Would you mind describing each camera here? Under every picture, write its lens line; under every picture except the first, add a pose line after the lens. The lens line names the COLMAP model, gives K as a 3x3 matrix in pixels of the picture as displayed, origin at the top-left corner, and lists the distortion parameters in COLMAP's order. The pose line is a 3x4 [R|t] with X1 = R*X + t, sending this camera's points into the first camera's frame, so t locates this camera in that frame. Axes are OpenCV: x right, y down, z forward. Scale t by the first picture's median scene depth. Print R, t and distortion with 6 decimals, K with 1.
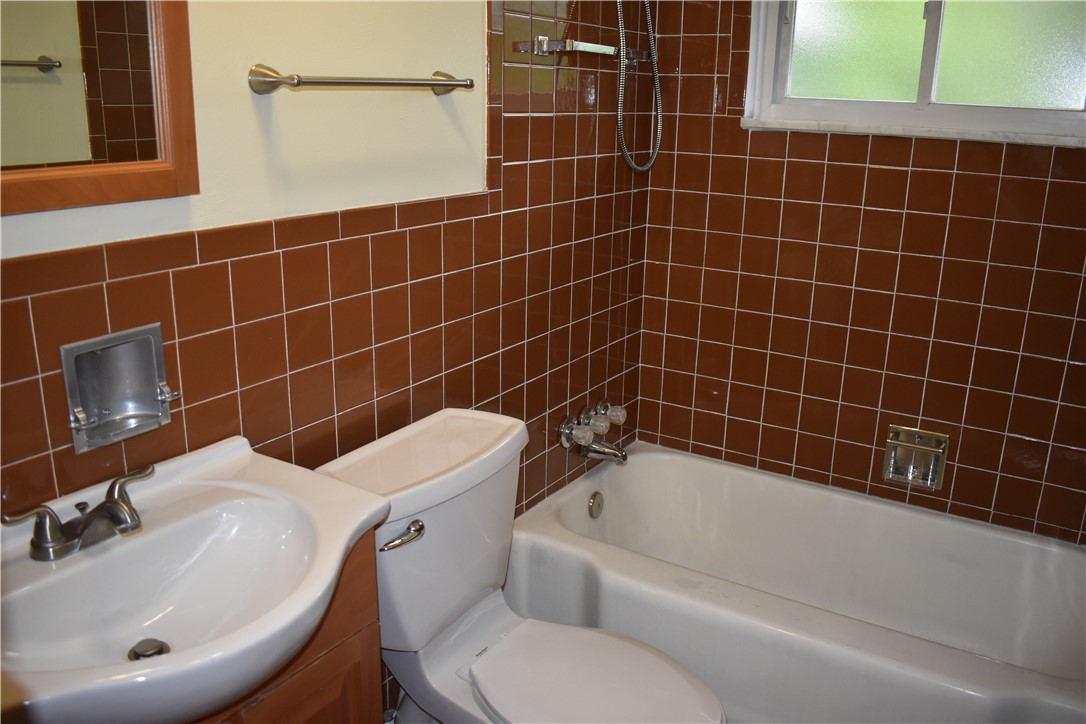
lens RADIAL K [[899.3, 0, 548.5], [0, 899.3, 357.9], [0, 0, 1]] dist [-0.095828, 0.010320]
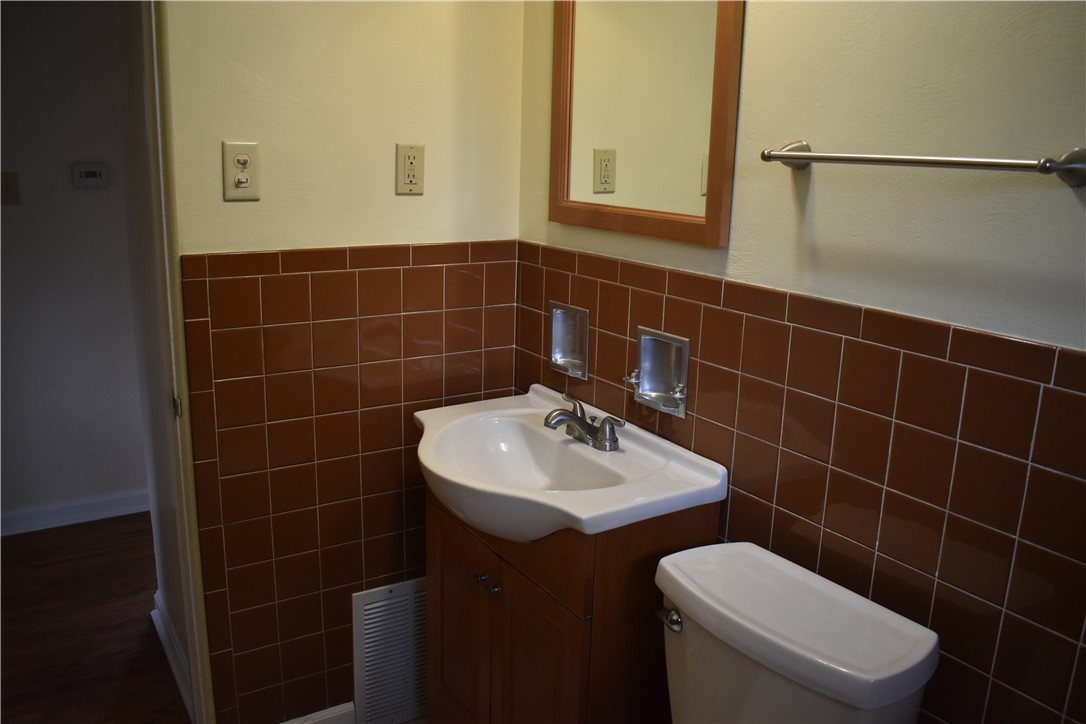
lens RADIAL K [[899.3, 0, 548.5], [0, 899.3, 357.9], [0, 0, 1]] dist [-0.095828, 0.010320]
pose [[-0.421689, 0.162977, -0.891974, 0.735342], [-0.303428, 0.901637, 0.308191, -0.320968], [0.854465, 0.400611, -0.330758, 1.140476]]
